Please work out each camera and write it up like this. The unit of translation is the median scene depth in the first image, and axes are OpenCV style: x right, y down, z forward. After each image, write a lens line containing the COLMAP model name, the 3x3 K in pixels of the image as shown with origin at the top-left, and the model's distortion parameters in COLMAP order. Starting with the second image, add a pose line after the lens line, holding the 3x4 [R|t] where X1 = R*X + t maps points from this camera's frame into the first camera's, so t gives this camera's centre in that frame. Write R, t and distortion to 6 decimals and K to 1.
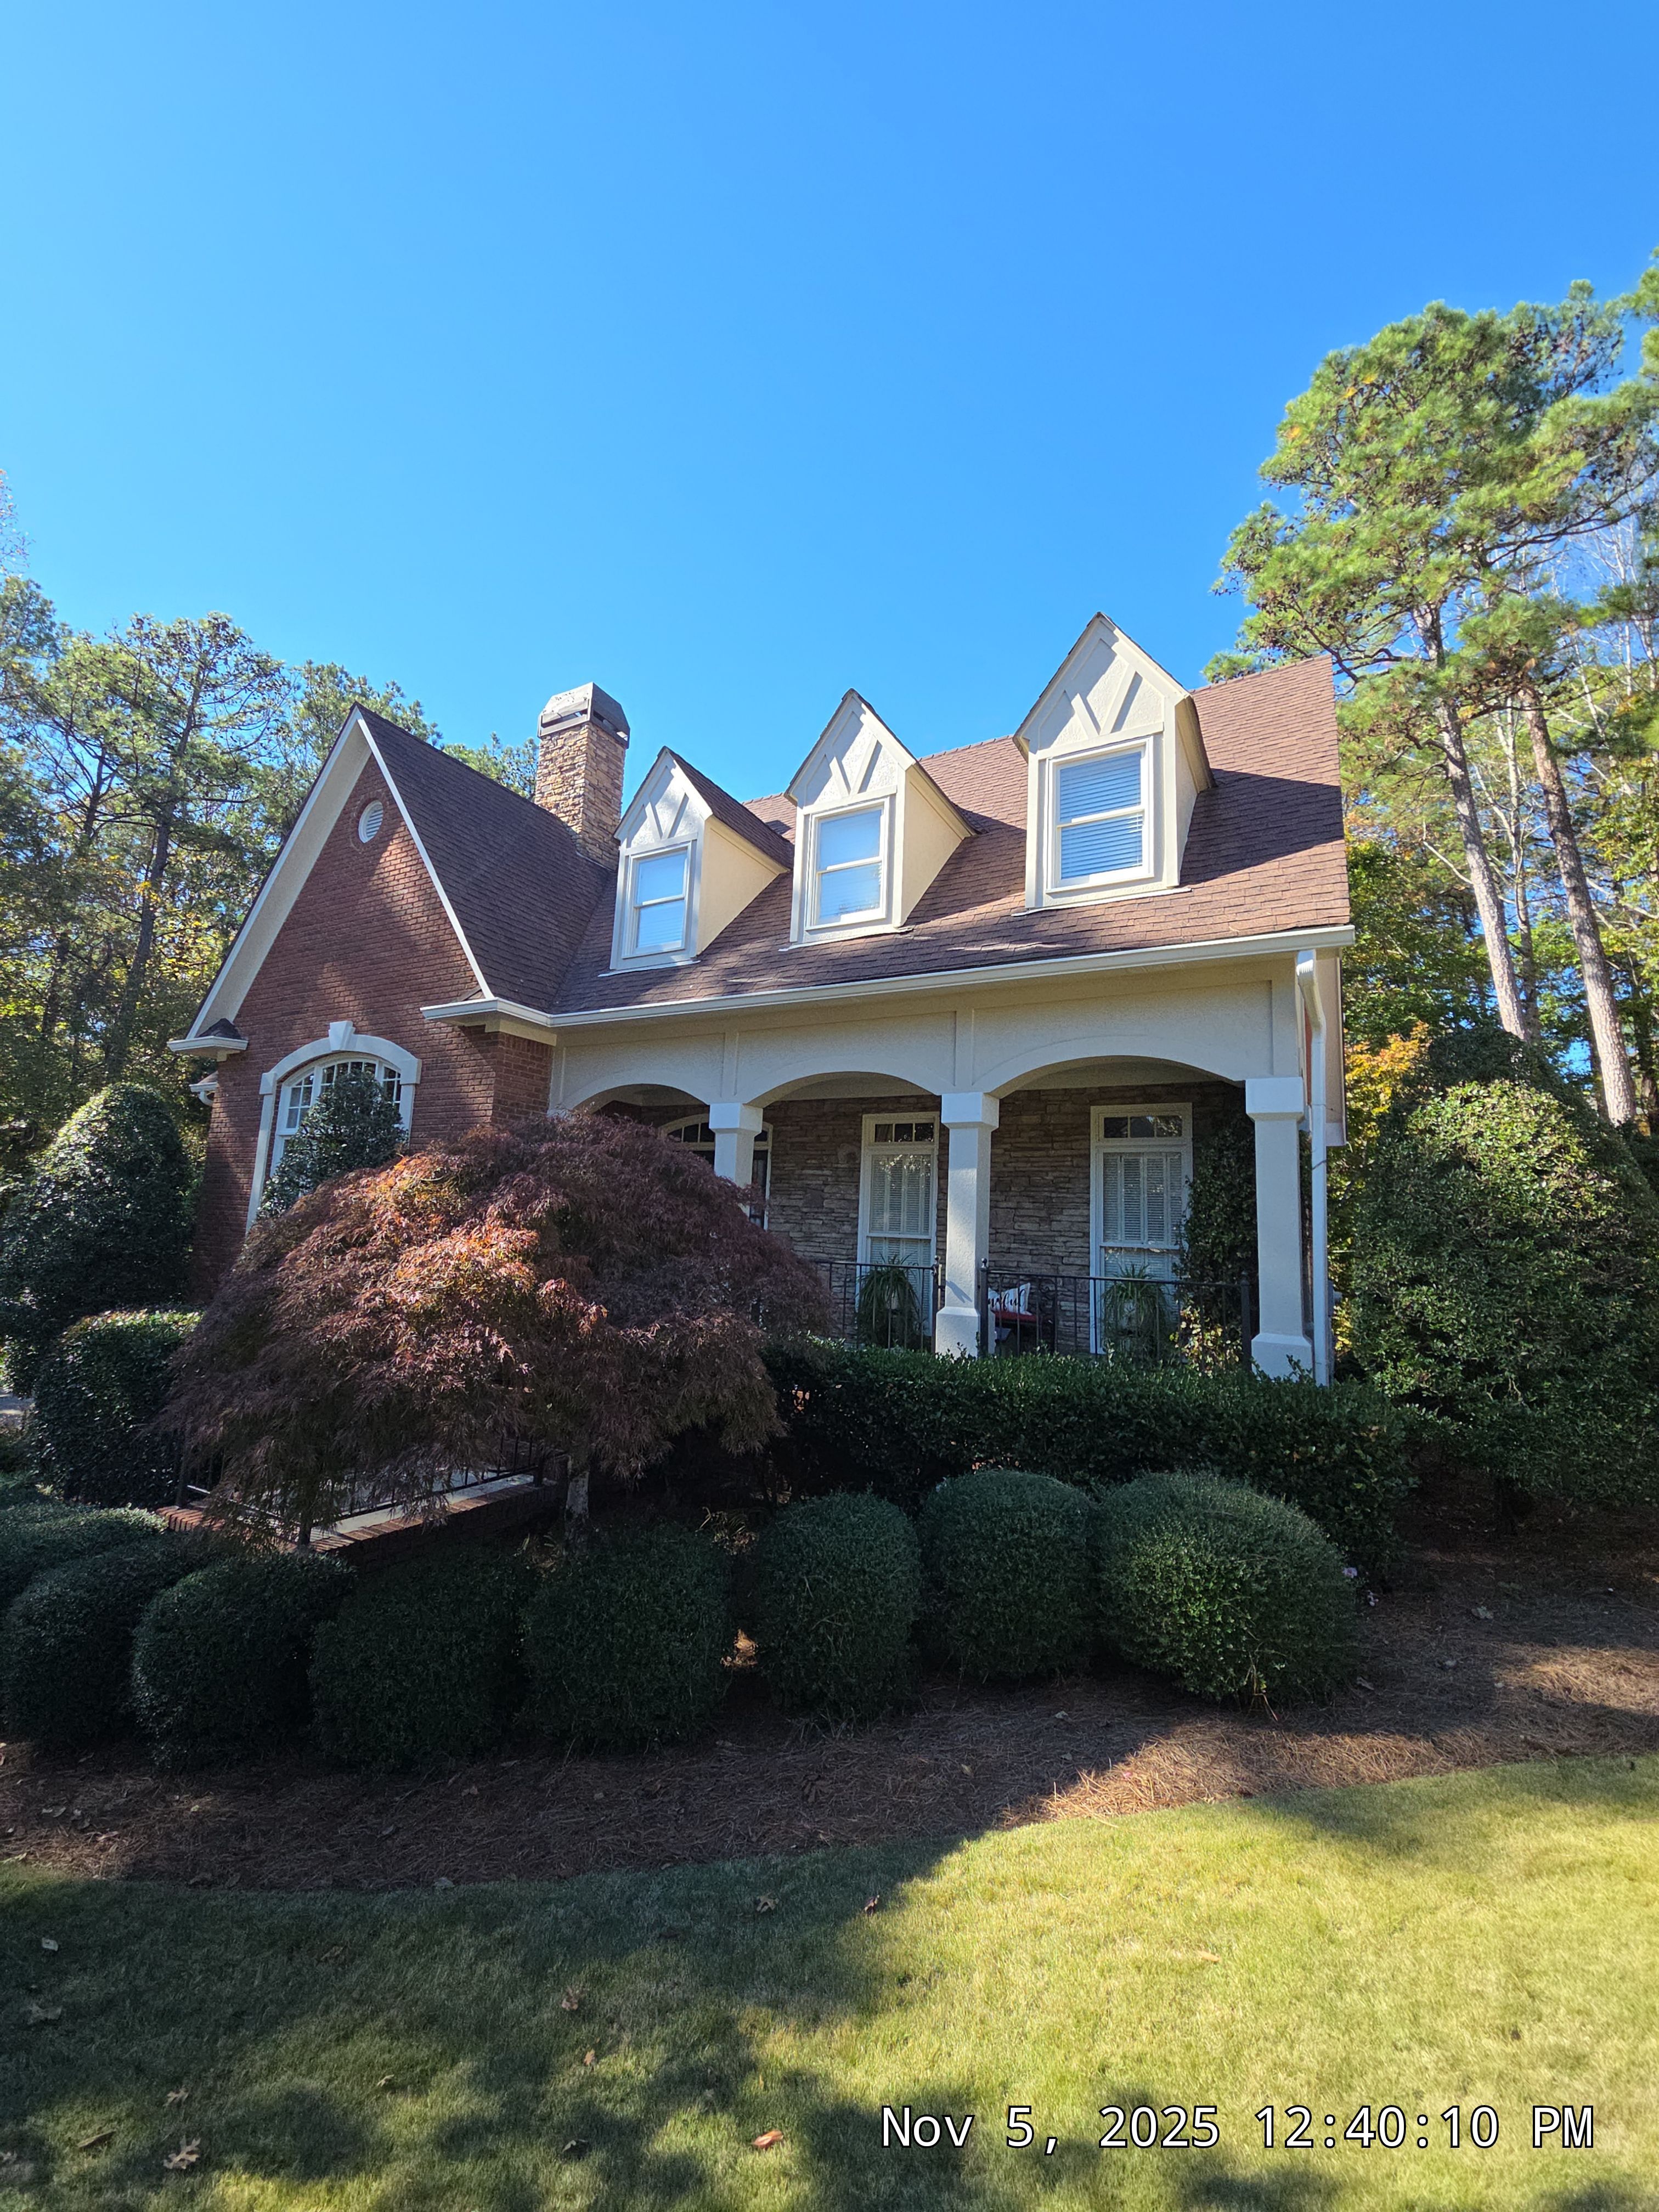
lens RADIAL K [[896.9, 0, 829.5], [0, 896.9, 1106.0], [0, 0, 1]] dist [0.003985, -0.000351]
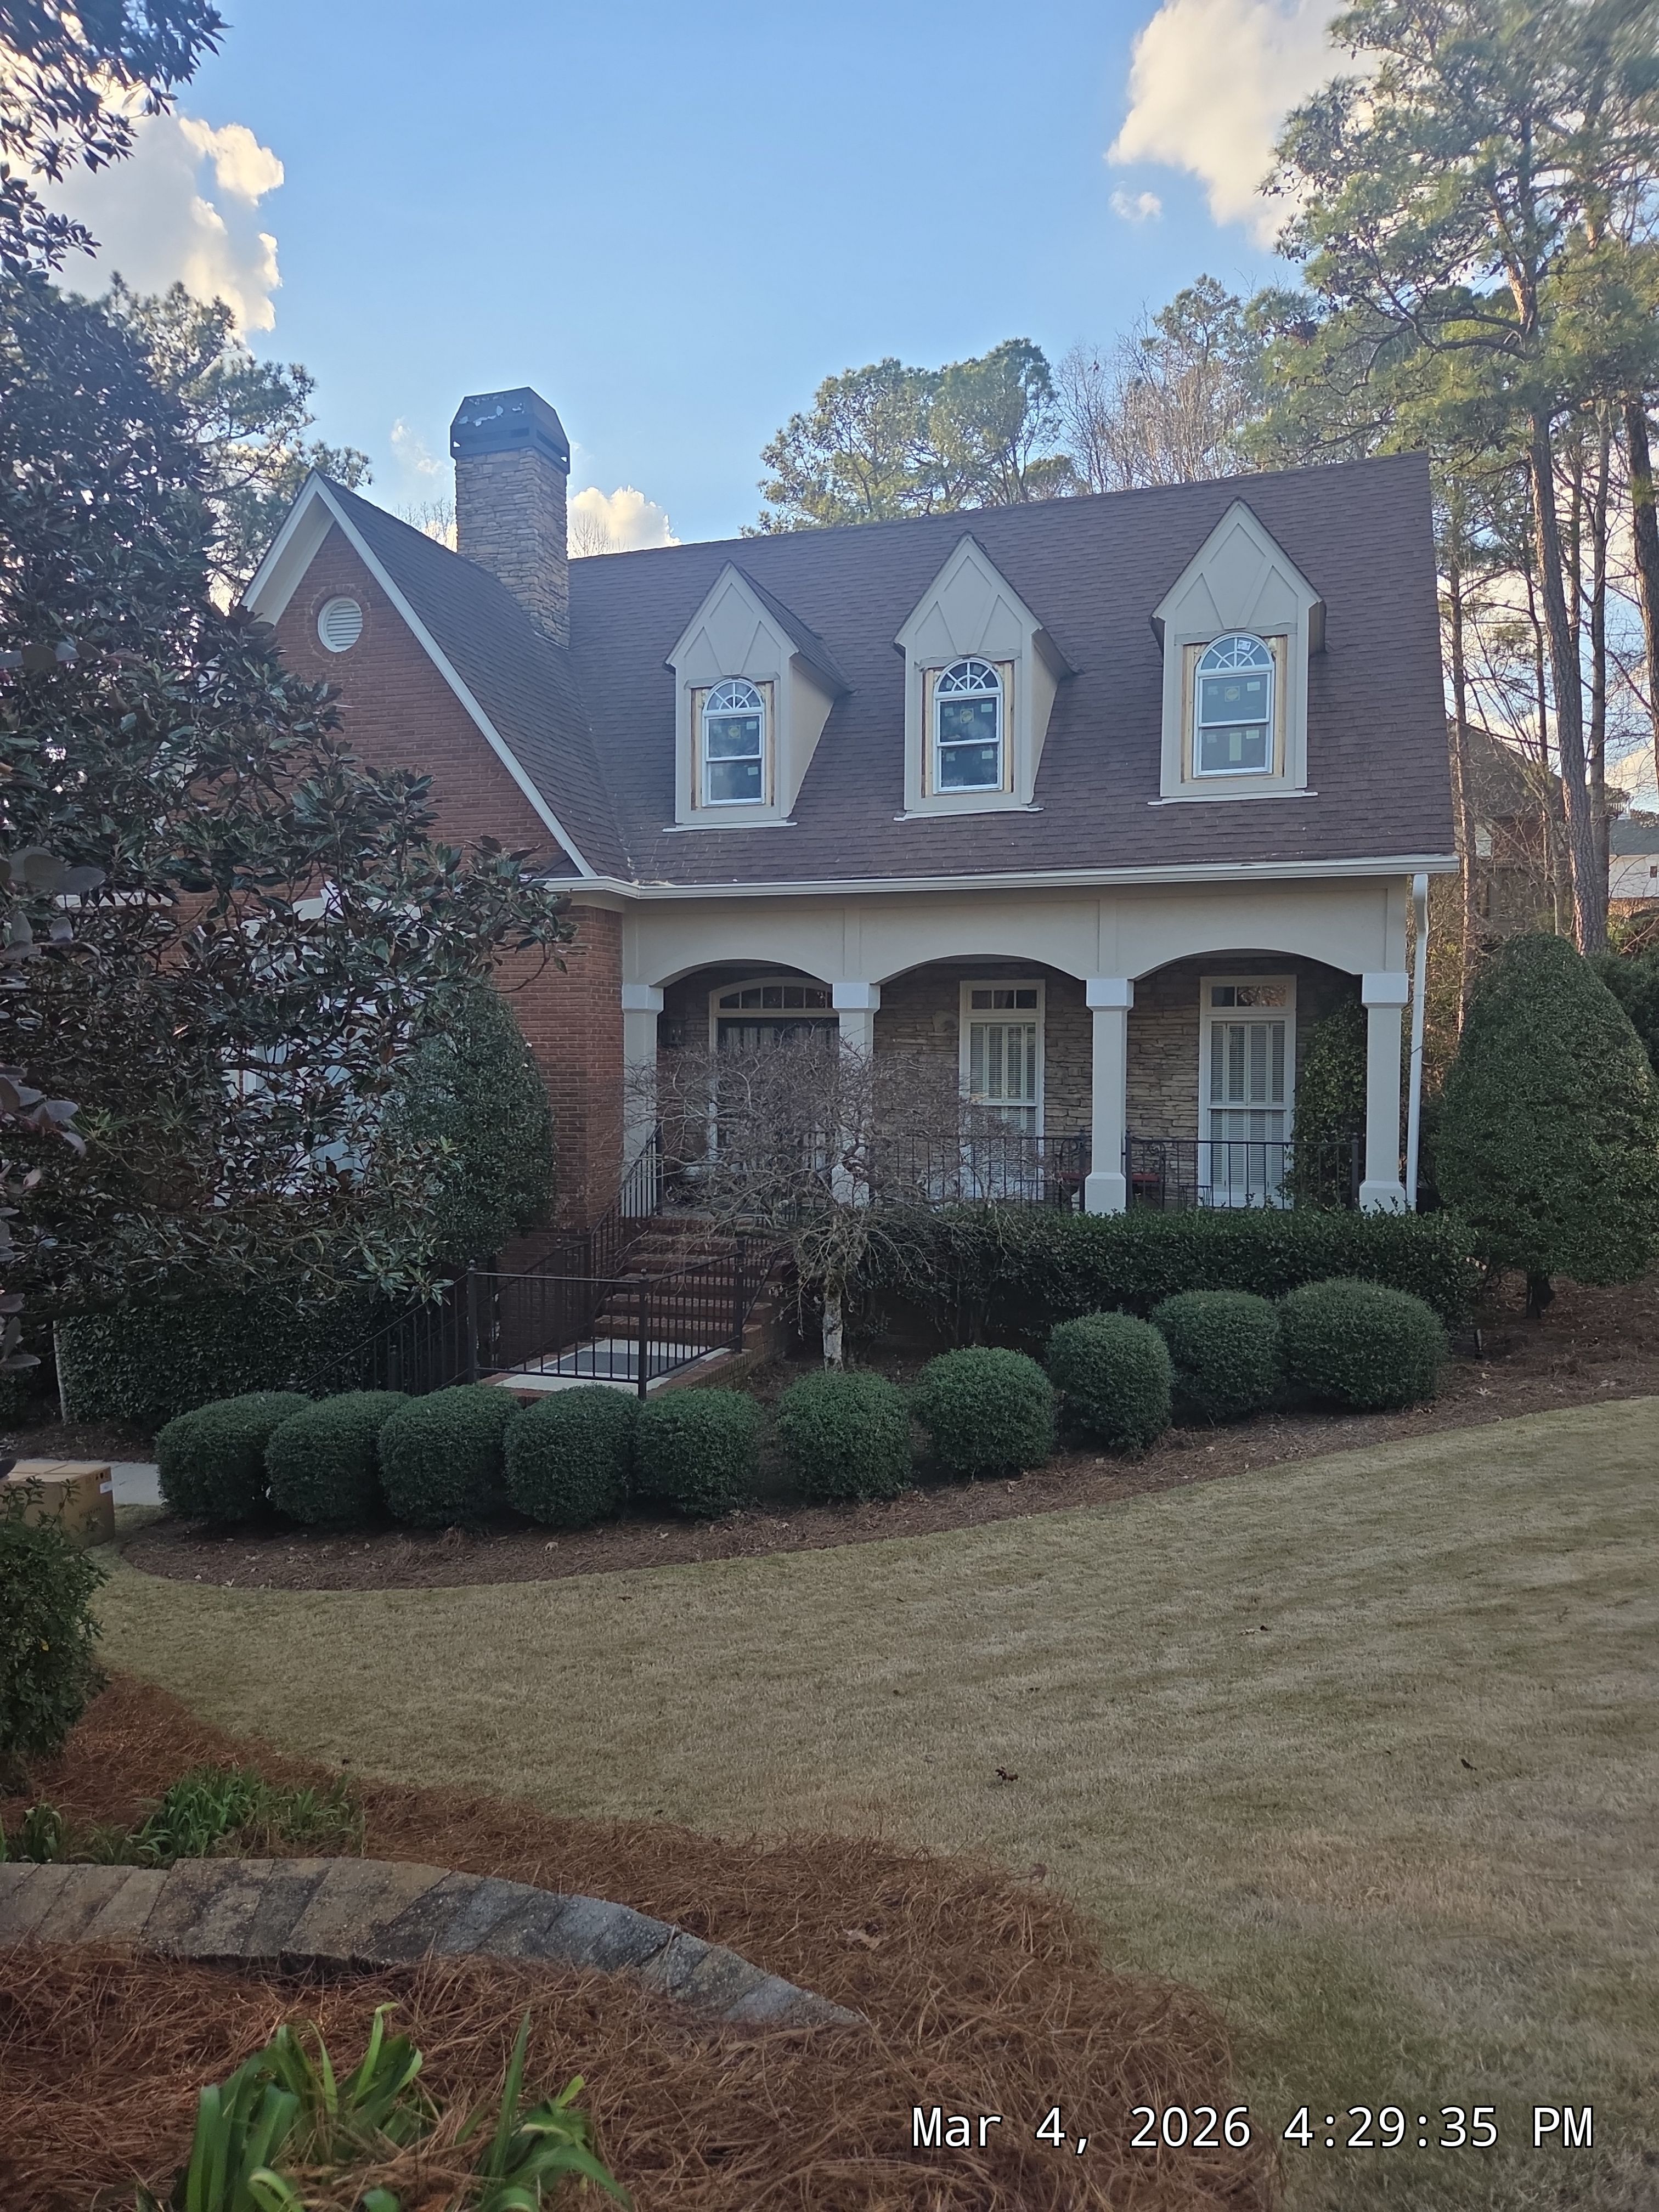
lens RADIAL K [[1468.5, 0, 835.8], [0, 1468.5, 1094.6], [0, 0, 1]] dist [0.058622, -0.000566]
pose [[0.980108, -0.045423, 0.193199, -0.442449], [0.010872, 0.984284, 0.176259, -0.164225], [-0.198168, -0.170652, 0.965198, -0.571090]]
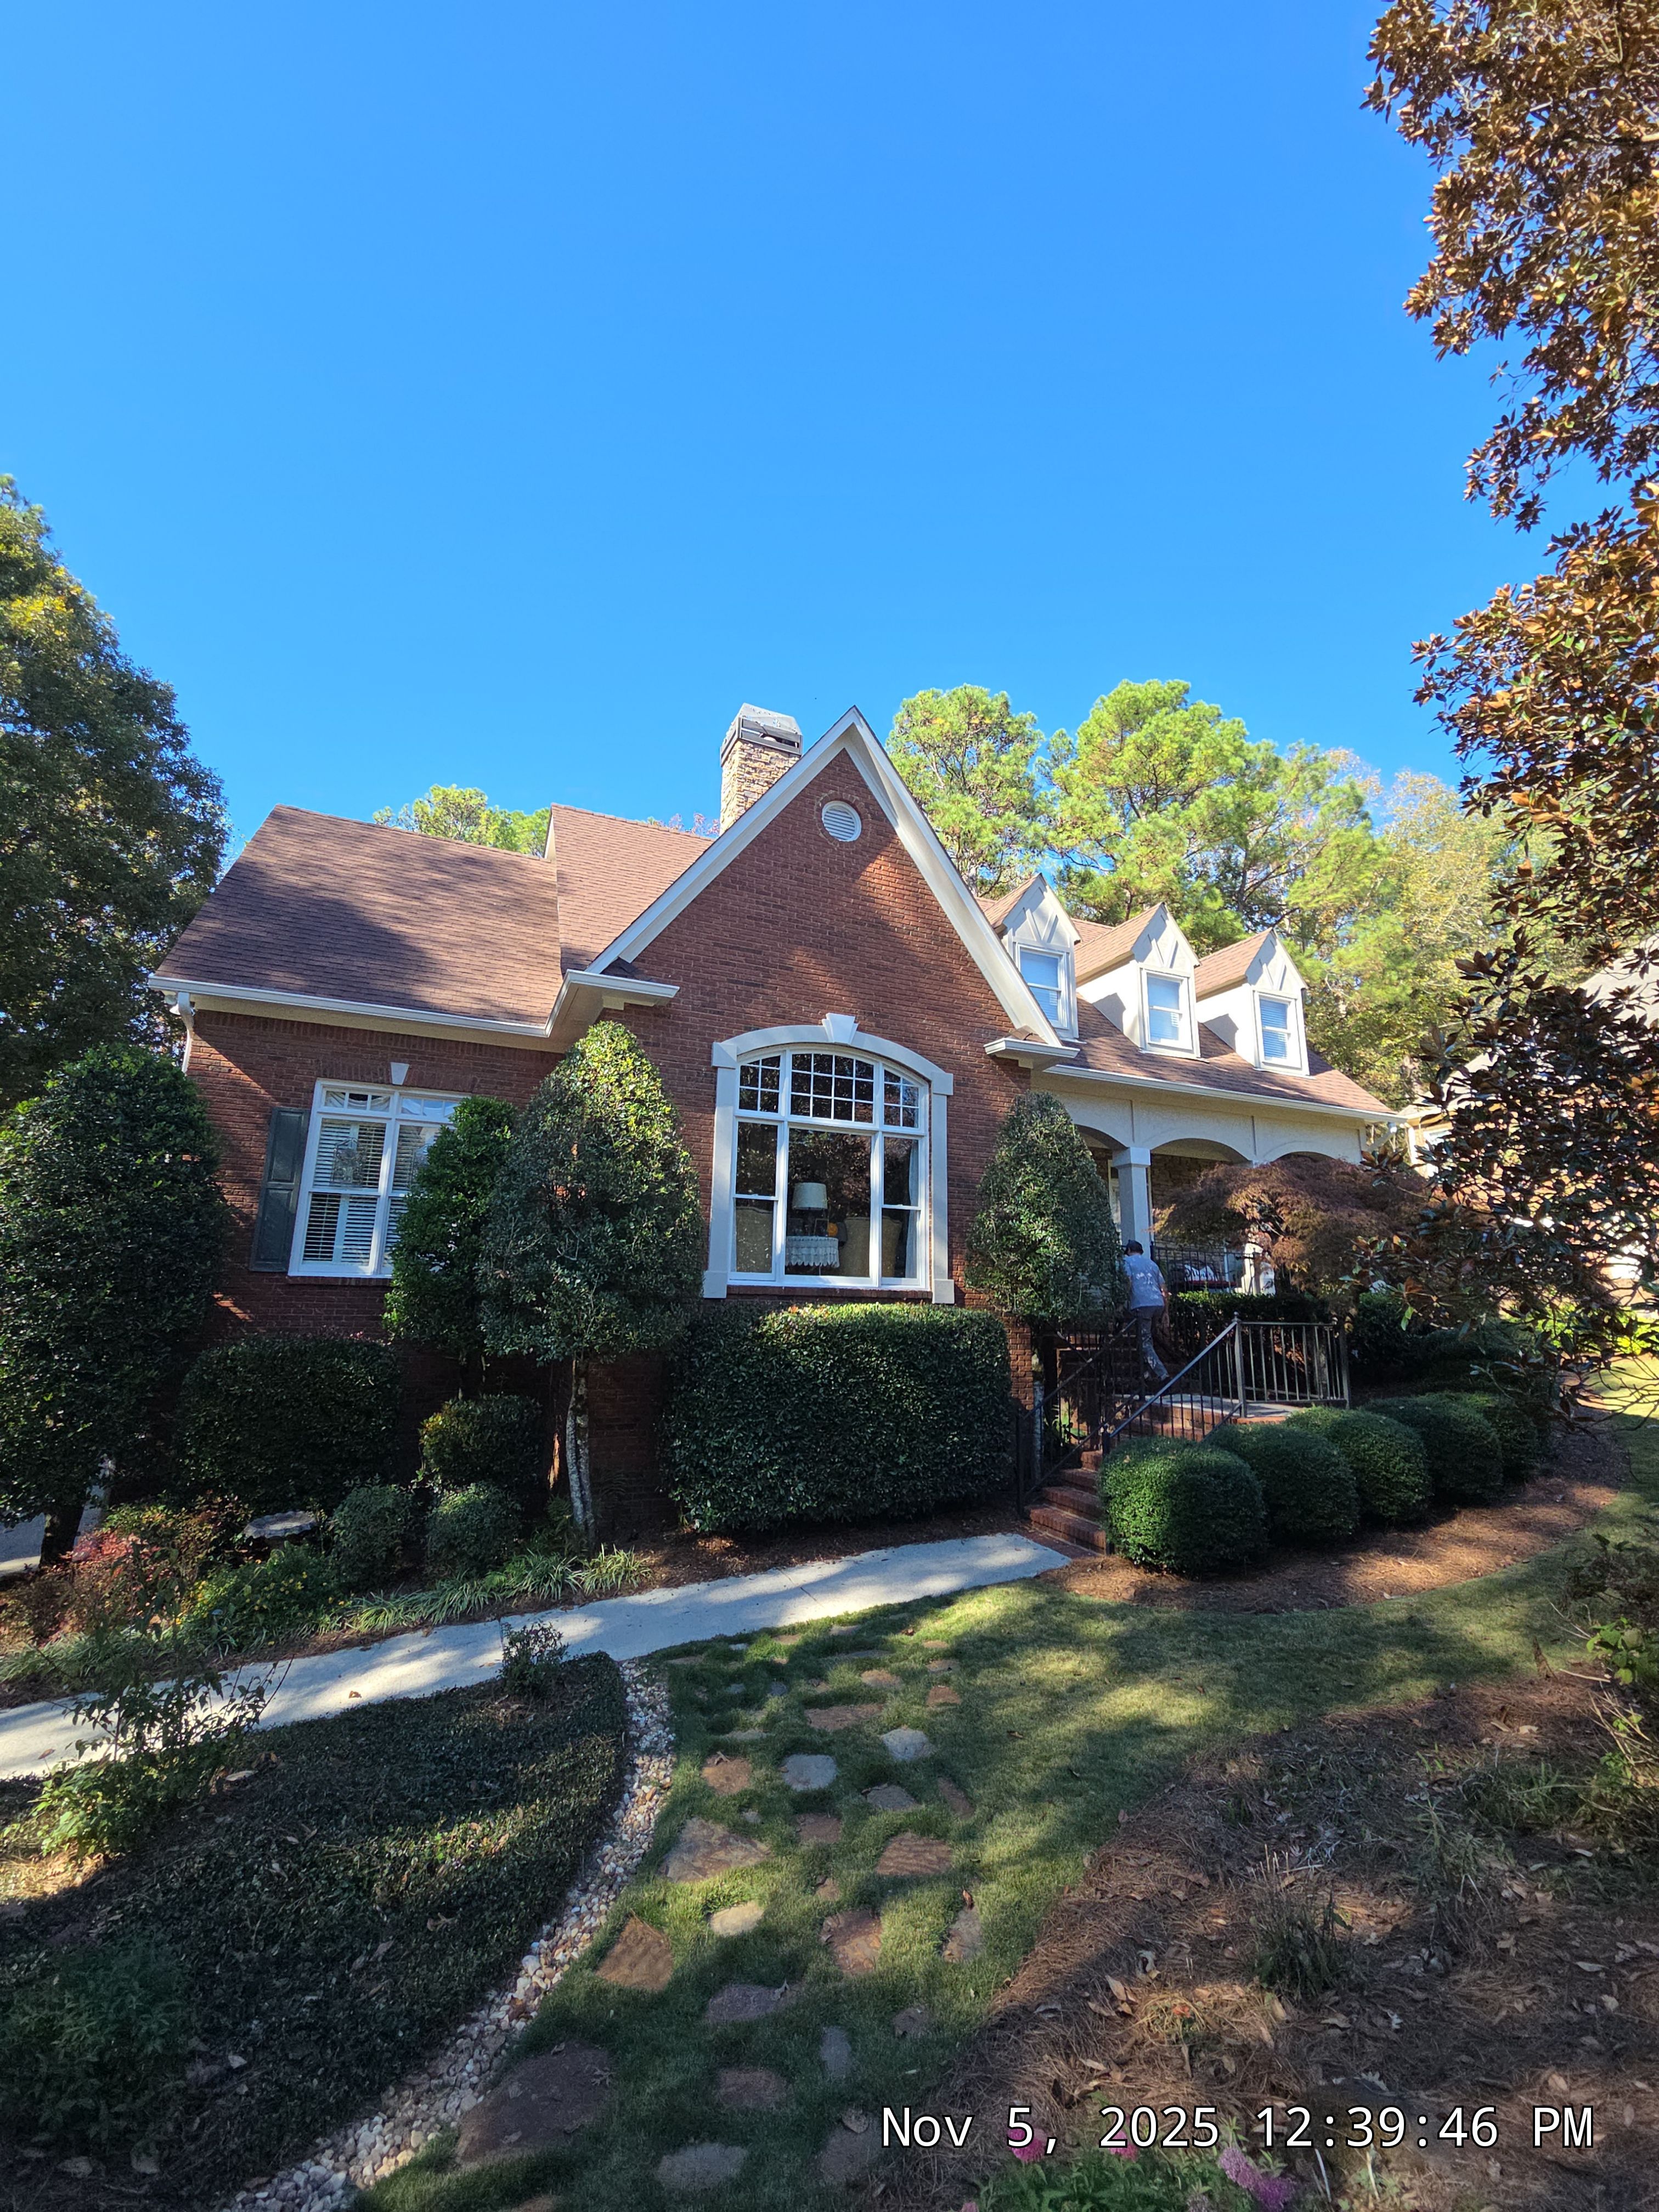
lens RADIAL K [[896.9, 0, 829.5], [0, 896.9, 1106.0], [0, 0, 1]] dist [0.003985, -0.000351]
pose [[0.597139, 0.137492, 0.790267, -1.607385], [-0.107181, 0.990042, -0.091262, 0.119645], [-0.794945, -0.030205, 0.605929, 0.488893]]
